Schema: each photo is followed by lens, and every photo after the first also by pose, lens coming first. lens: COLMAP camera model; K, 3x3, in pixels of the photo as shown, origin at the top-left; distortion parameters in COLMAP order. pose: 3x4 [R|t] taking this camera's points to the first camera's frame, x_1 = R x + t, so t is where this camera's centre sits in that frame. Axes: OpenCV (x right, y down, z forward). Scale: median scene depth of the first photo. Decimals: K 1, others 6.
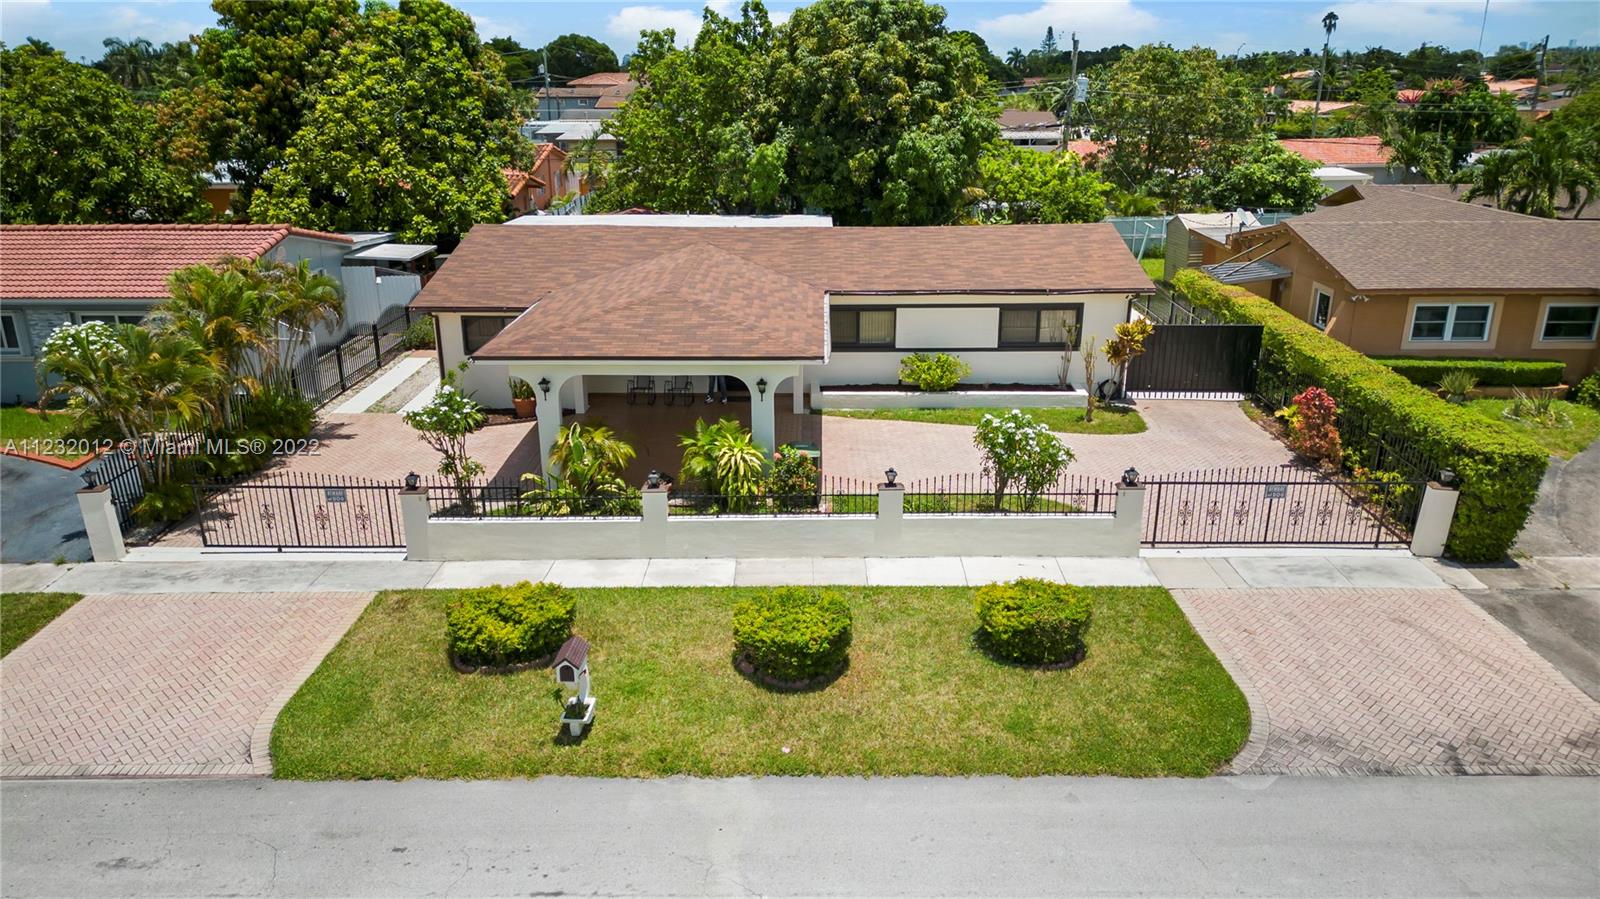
lens RADIAL K [[1114.6, 0, 790.9], [0, 1114.6, 451.6], [0, 0, 1]] dist [0.071610, -0.060457]
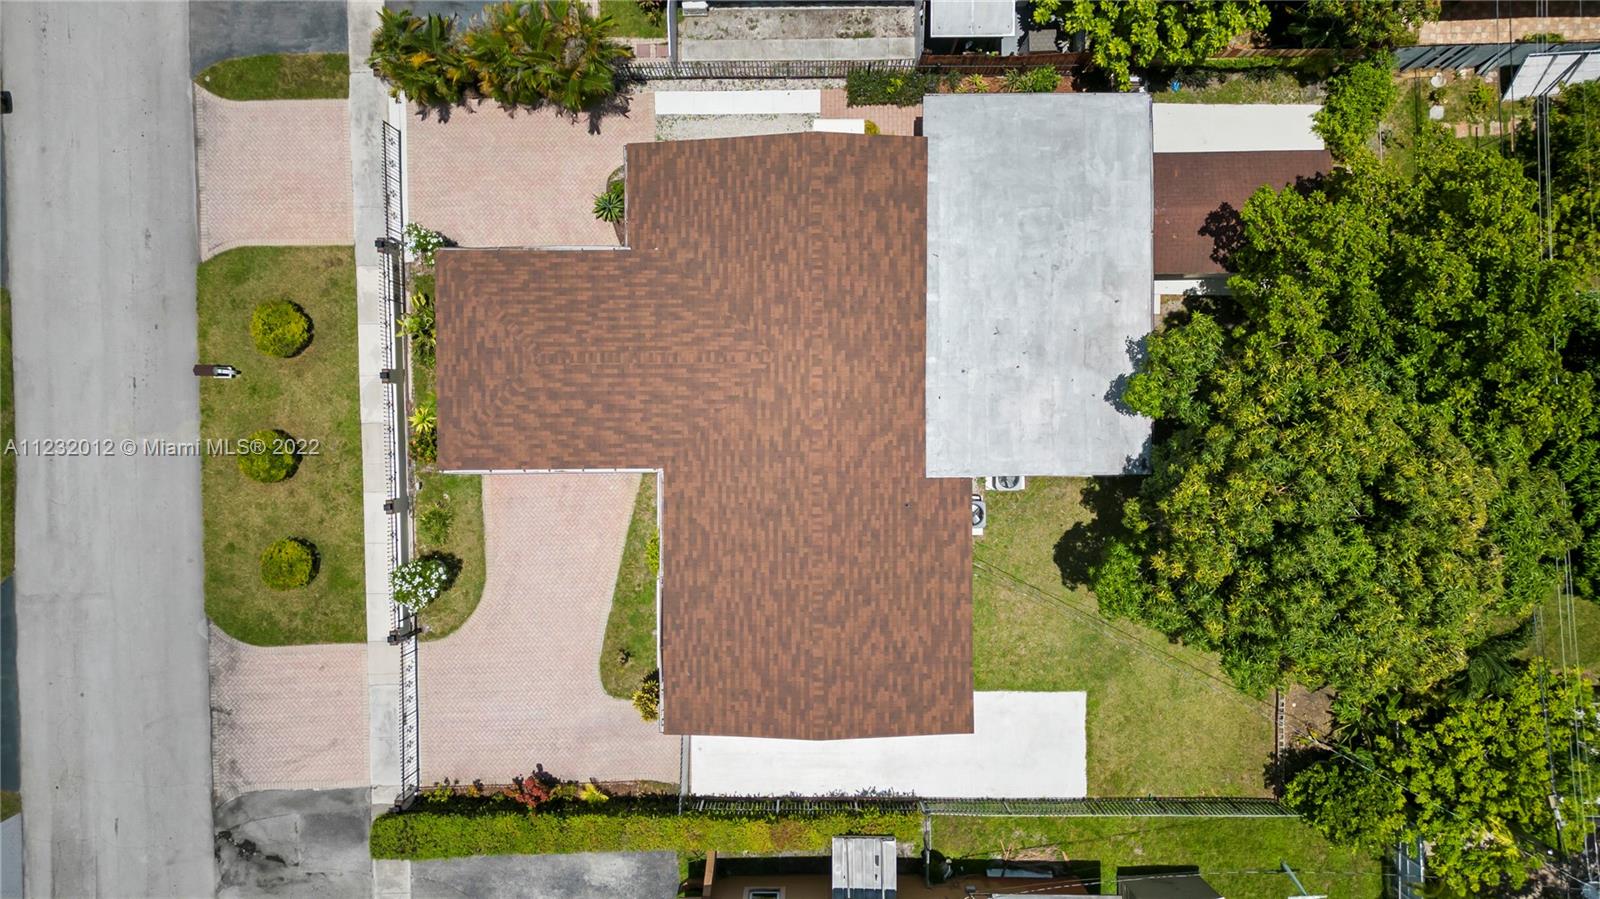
lens RADIAL K [[1114.6, 0, 790.9], [0, 1114.6, 451.6], [0, 0, 1]] dist [0.071610, -0.060457]
pose [[0.037251, 0.999296, -0.004386, 0.025146], [-0.318160, 0.016020, 0.947902, -1.418971], [0.947305, -0.033914, 0.318533, 0.772117]]
